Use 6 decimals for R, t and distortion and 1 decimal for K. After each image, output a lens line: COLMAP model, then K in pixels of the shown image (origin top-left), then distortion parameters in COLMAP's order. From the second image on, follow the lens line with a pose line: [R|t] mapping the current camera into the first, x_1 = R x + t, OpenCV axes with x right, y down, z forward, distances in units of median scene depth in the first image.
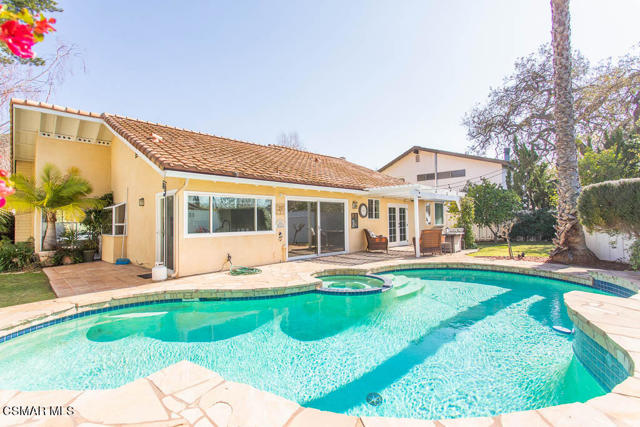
lens RADIAL K [[306.7, 0, 320.0], [0, 306.7, 213.5], [0, 0, 1]] dist [0.004071, 0.000974]
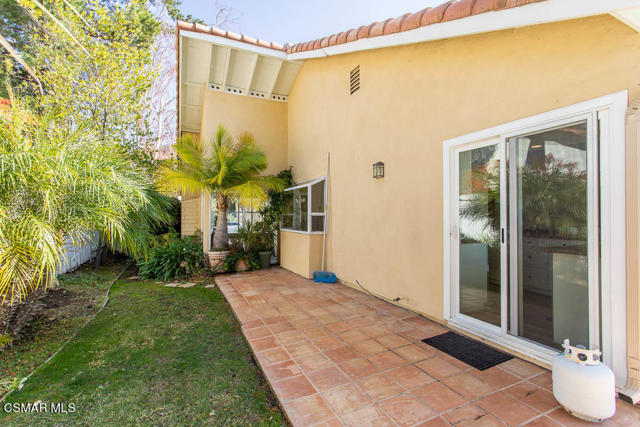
lens RADIAL K [[306.7, 0, 320.0], [0, 306.7, 213.5], [0, 0, 1]] dist [0.004071, 0.000974]
pose [[0.939965, 0.013199, -0.341016, -0.432539], [-0.005966, 0.999735, 0.022252, 0.019932], [0.341219, -0.018882, 0.939794, 0.426703]]
